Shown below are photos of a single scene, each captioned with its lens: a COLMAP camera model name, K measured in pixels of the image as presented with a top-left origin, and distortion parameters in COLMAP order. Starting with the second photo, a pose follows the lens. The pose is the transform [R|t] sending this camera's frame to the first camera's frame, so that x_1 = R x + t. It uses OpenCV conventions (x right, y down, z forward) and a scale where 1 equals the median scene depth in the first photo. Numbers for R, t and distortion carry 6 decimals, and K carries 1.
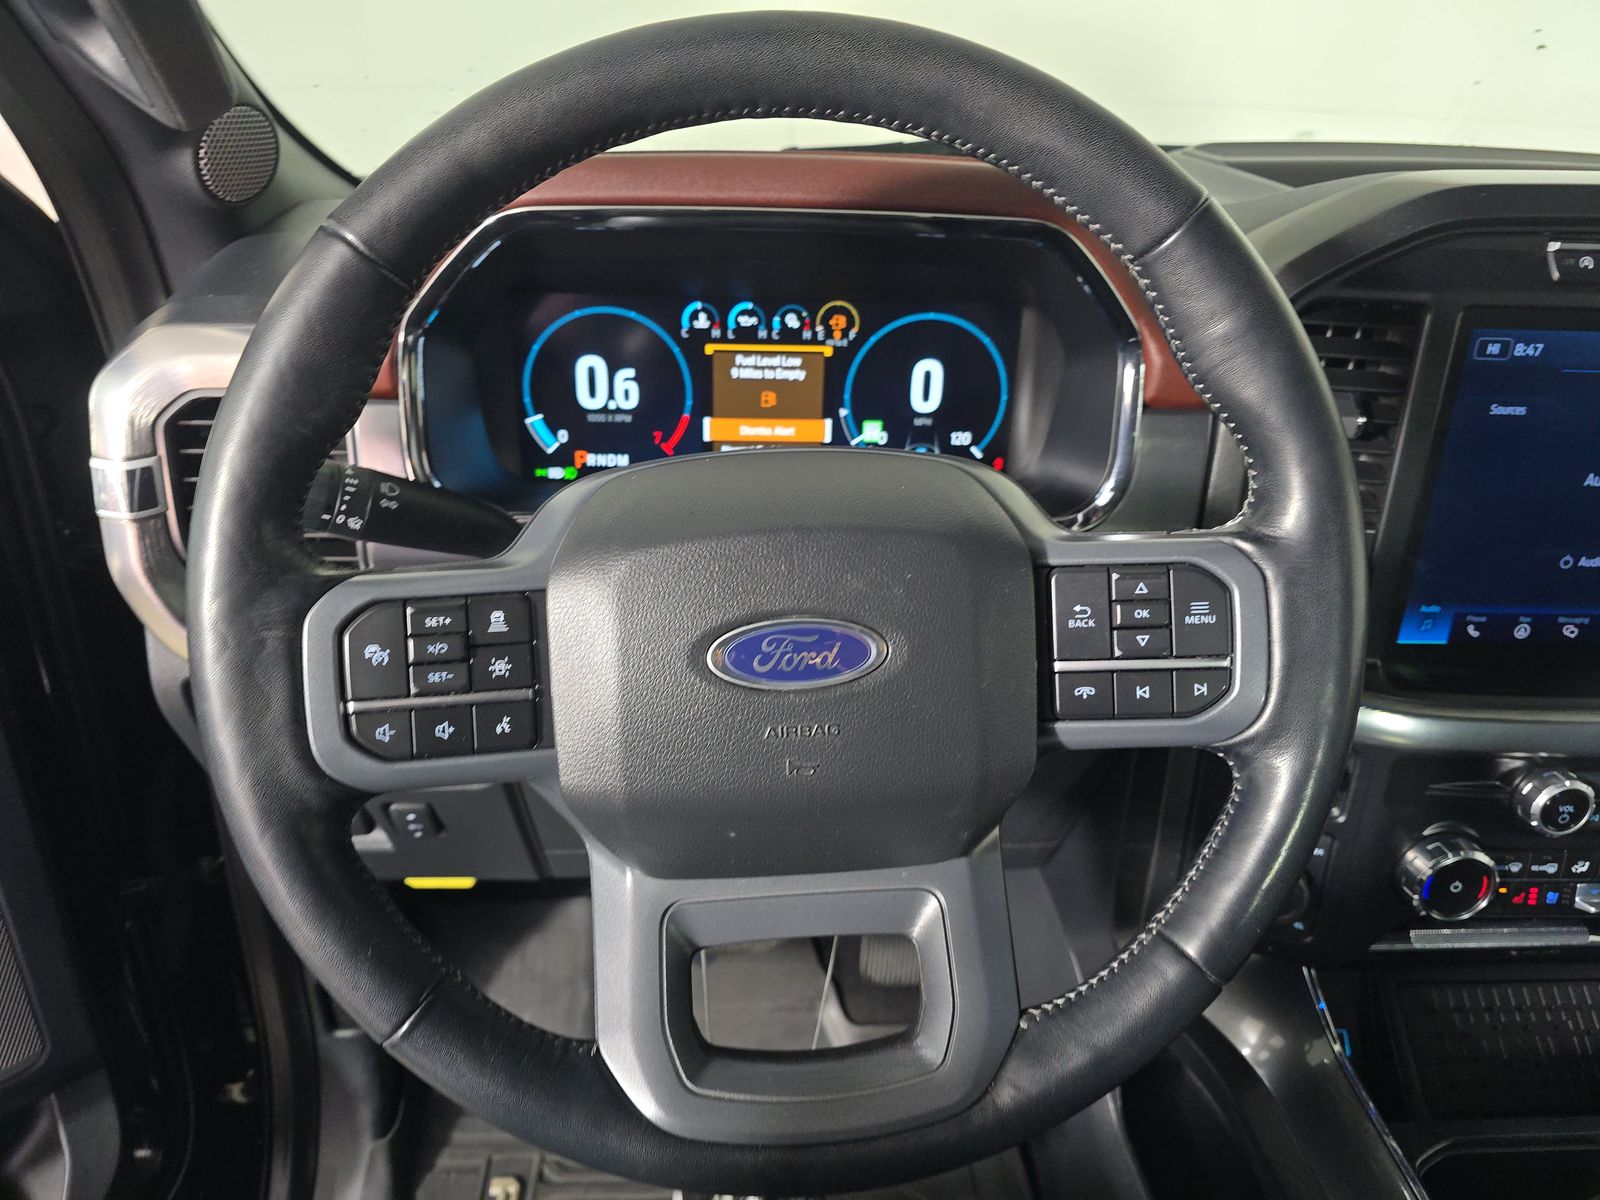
lens RADIAL K [[1084.0, 0, 801.7], [0, 1084.0, 592.8], [0, 0, 1]] dist [0.049913, -0.047582]
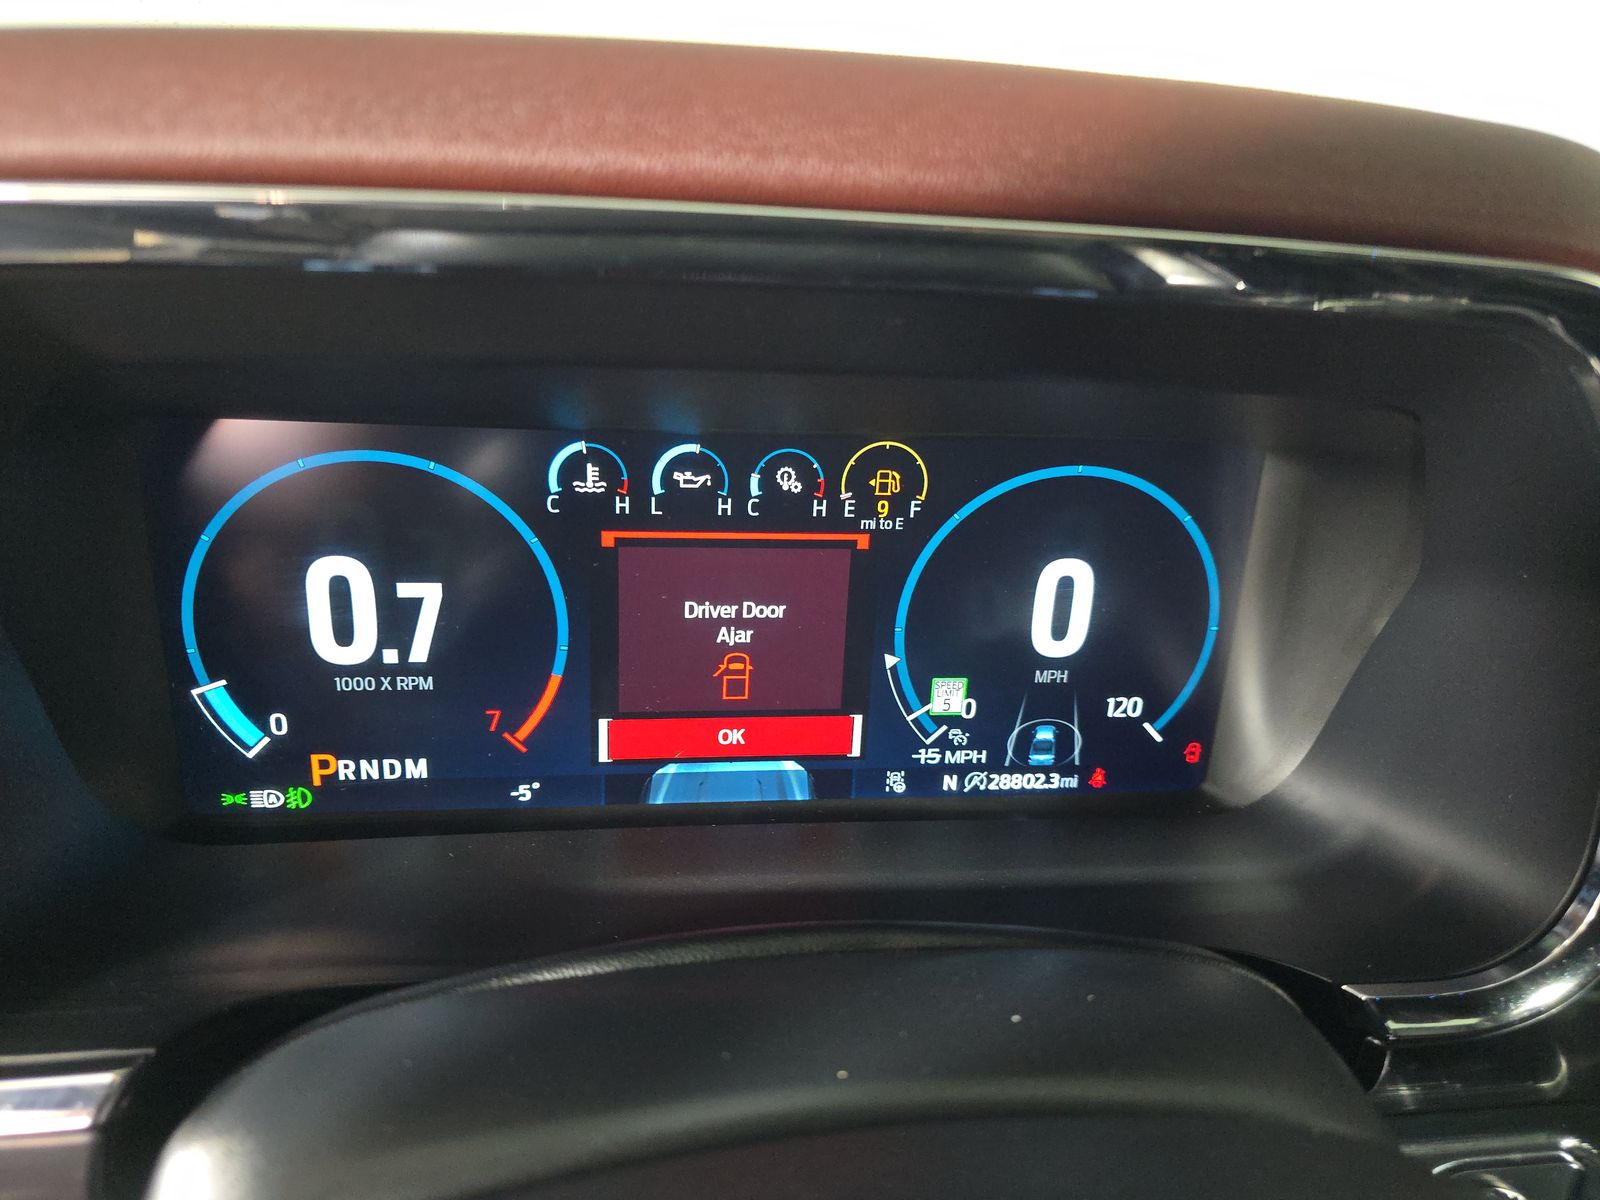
lens RADIAL K [[1084.0, 0, 810.6], [0, 1084.0, 588.6], [0, 0, 1]] dist [0.049913, -0.047582]
pose [[0.995261, -0.008601, 0.096861, -0.048598], [0.014248, 0.998229, -0.057750, -0.192503], [-0.096192, 0.058857, 0.993621, 0.589308]]
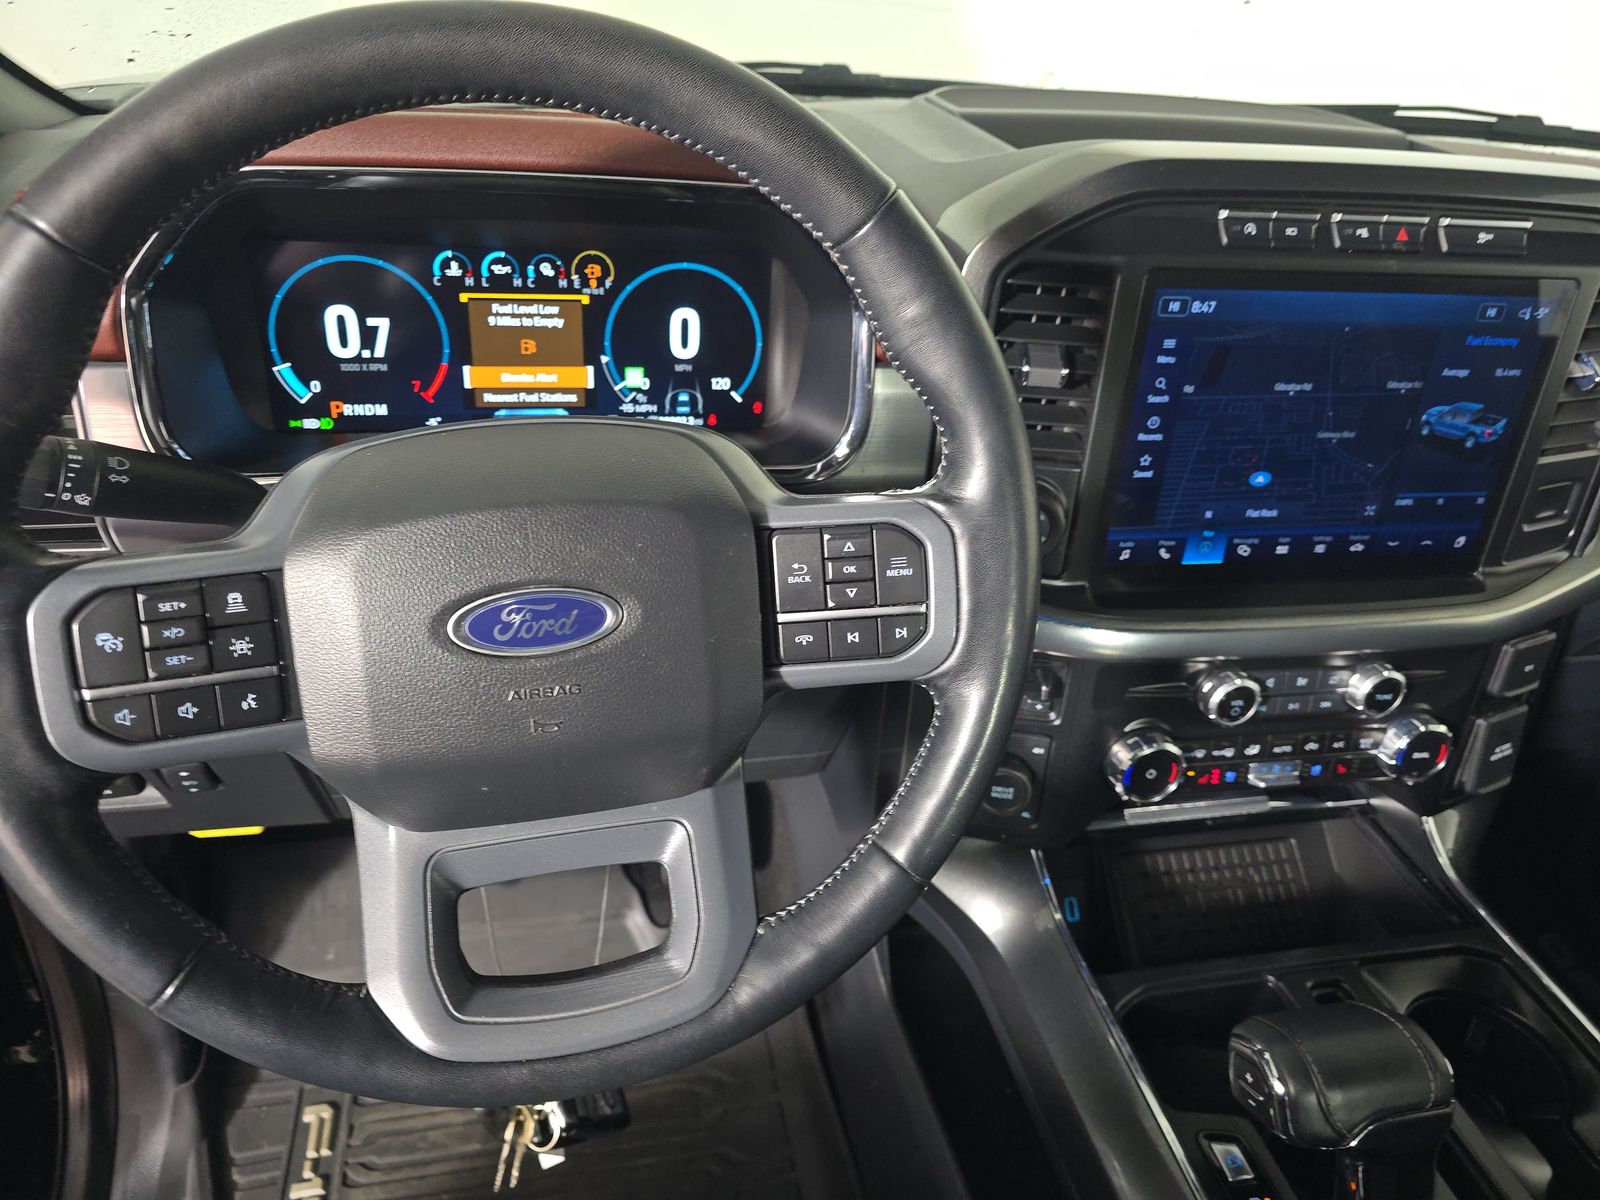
lens RADIAL K [[1084.0, 0, 791.7], [0, 1084.0, 592.8], [0, 0, 1]] dist [0.049913, -0.047582]
pose [[0.987612, -0.043703, 0.150705, 0.054484], [0.030123, 0.995373, 0.091241, -0.039997], [-0.153995, -0.085571, 0.984359, -0.063111]]
